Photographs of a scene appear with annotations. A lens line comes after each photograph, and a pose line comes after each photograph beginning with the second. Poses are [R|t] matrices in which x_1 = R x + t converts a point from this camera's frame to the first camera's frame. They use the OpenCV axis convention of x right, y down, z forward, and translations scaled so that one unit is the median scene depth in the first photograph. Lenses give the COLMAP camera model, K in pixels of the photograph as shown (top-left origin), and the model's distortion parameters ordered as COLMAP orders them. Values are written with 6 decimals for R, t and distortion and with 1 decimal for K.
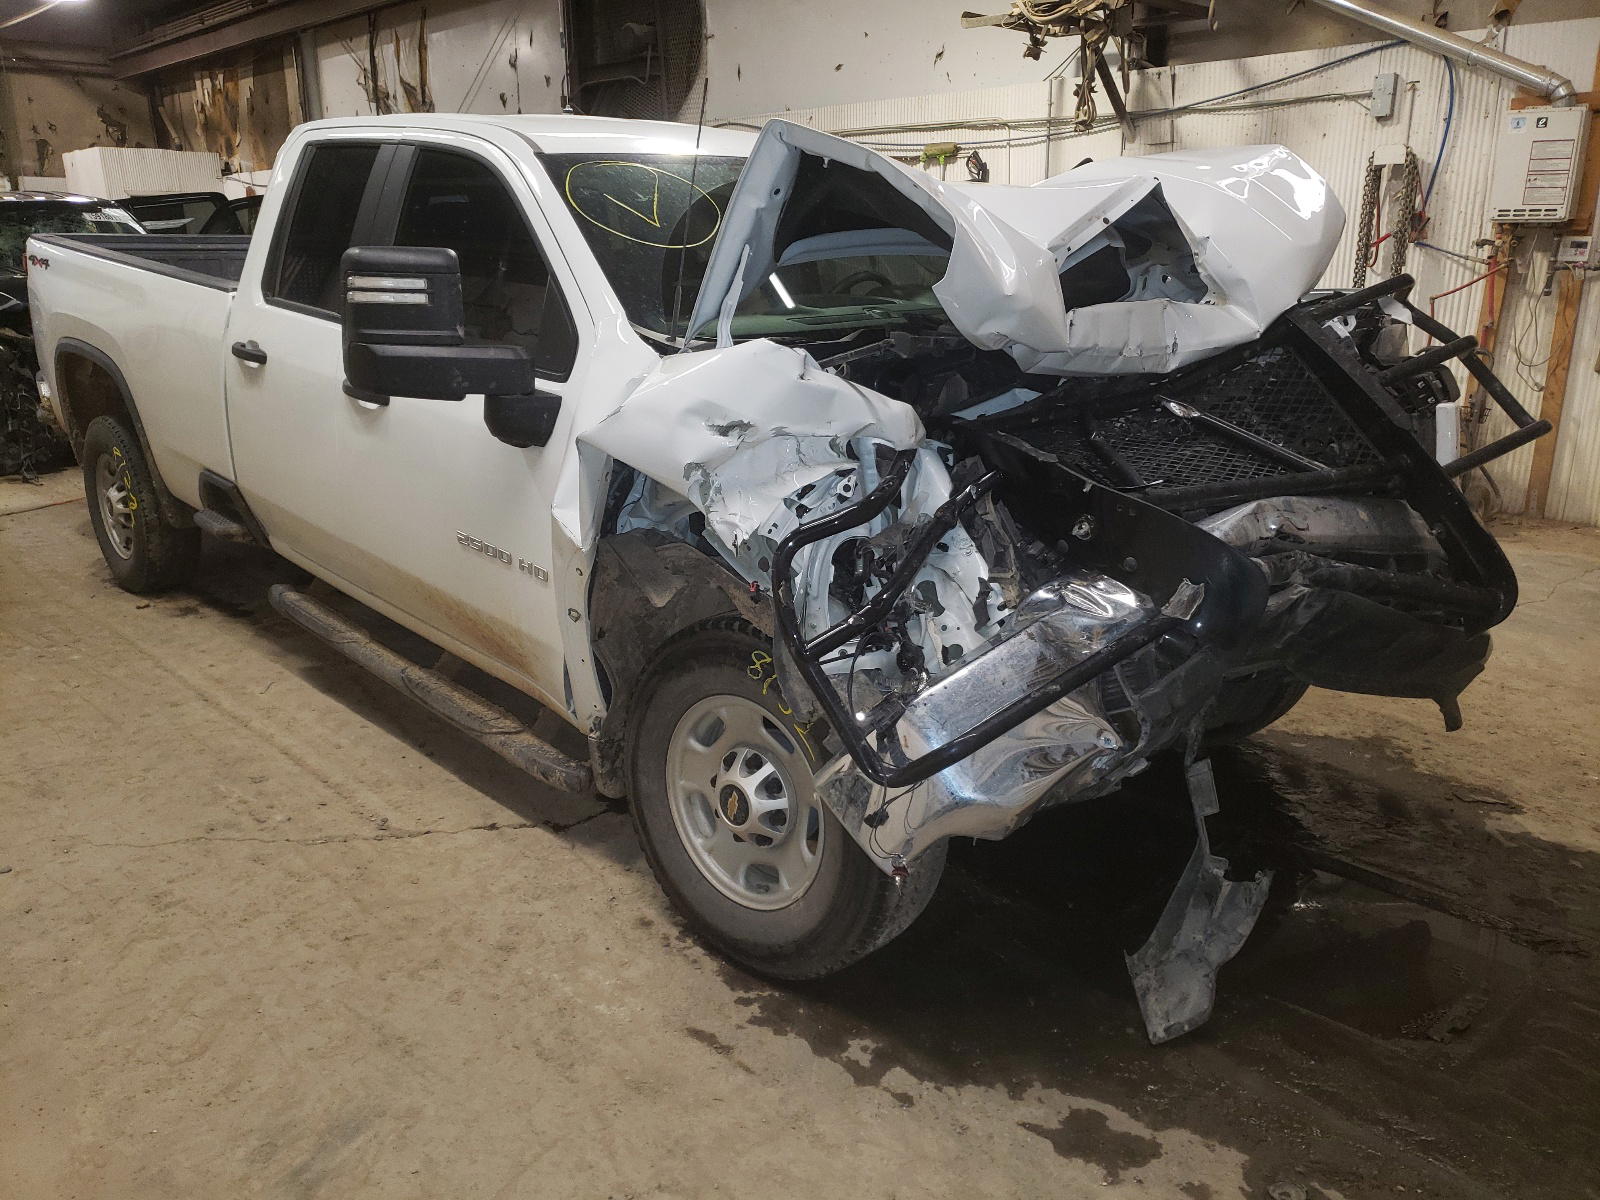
lens RADIAL K [[1272.9, 0, 800.0], [0, 1272.9, 600.0], [0, 0, 1]] dist [0.008366, 0.007925]
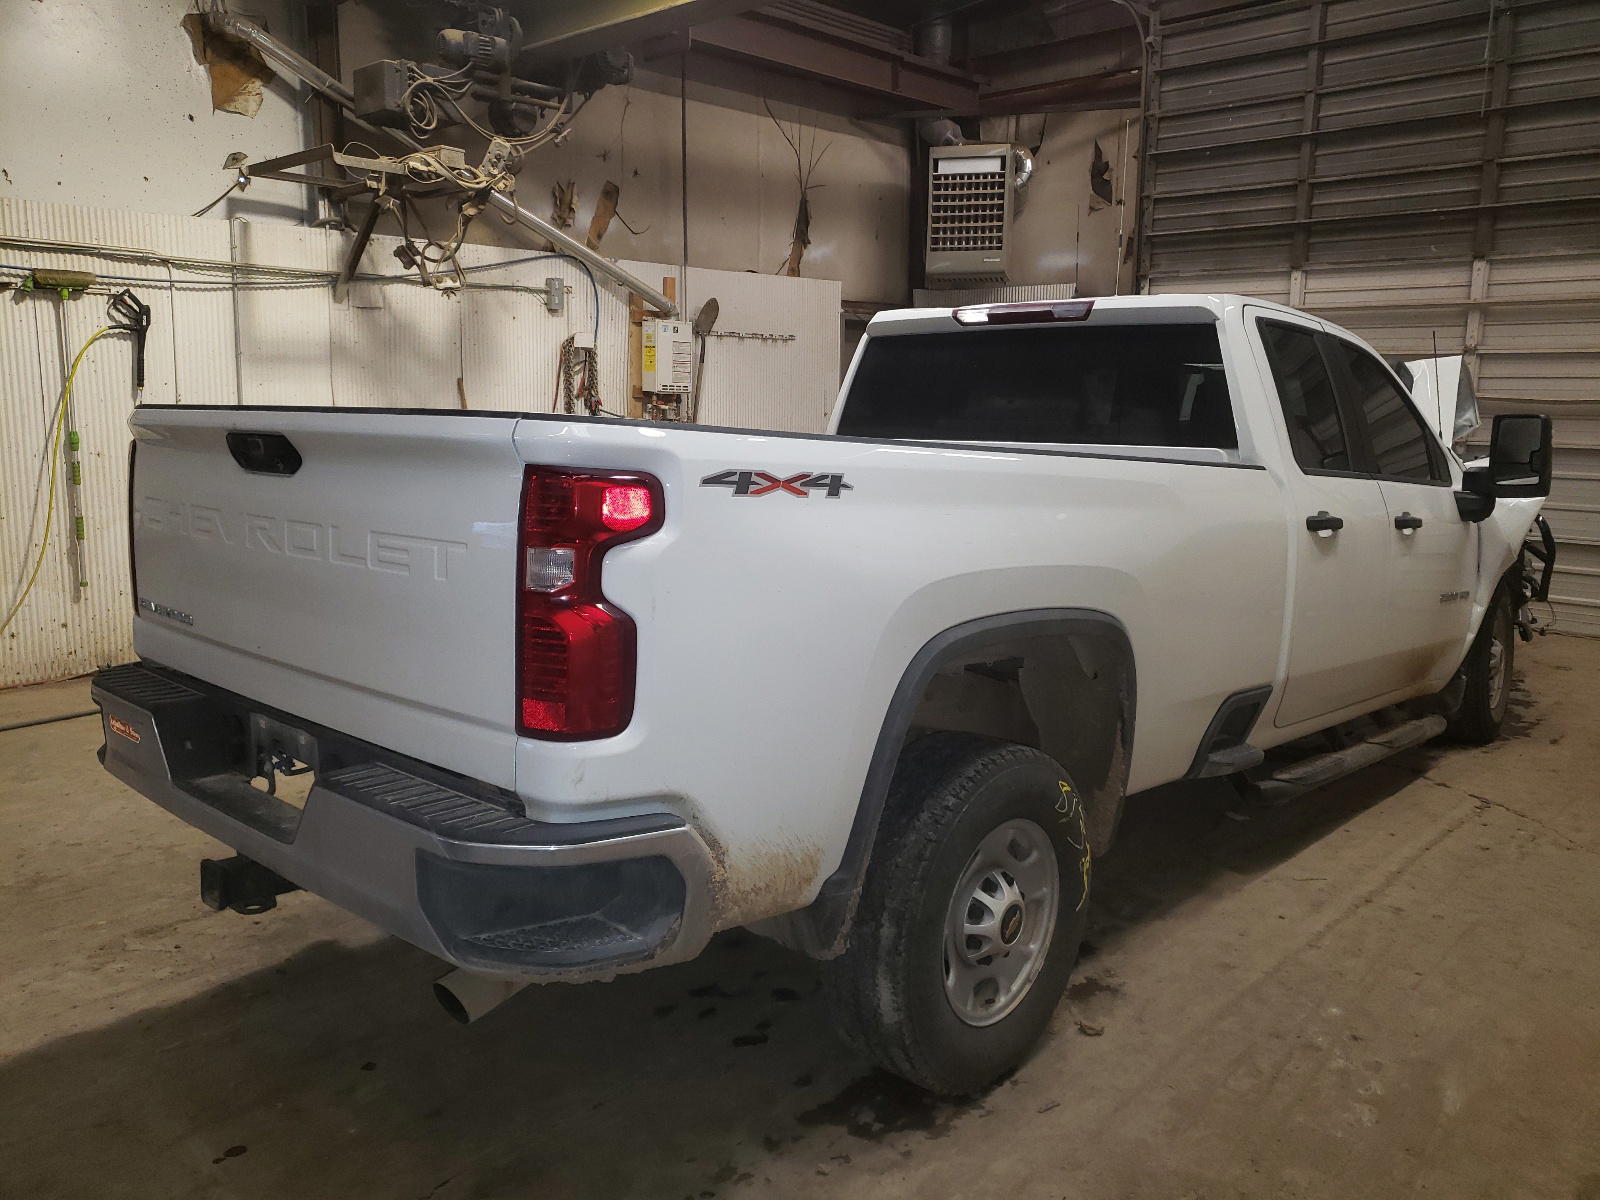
lens RADIAL K [[1272.9, 0, 800.0], [0, 1272.9, 600.0], [0, 0, 1]] dist [0.008366, 0.007925]
pose [[-0.076802, -0.155443, 0.984855, -1.373858], [0.270767, 0.947399, 0.170646, -0.412952], [-0.959576, 0.279772, -0.030673, 1.435673]]
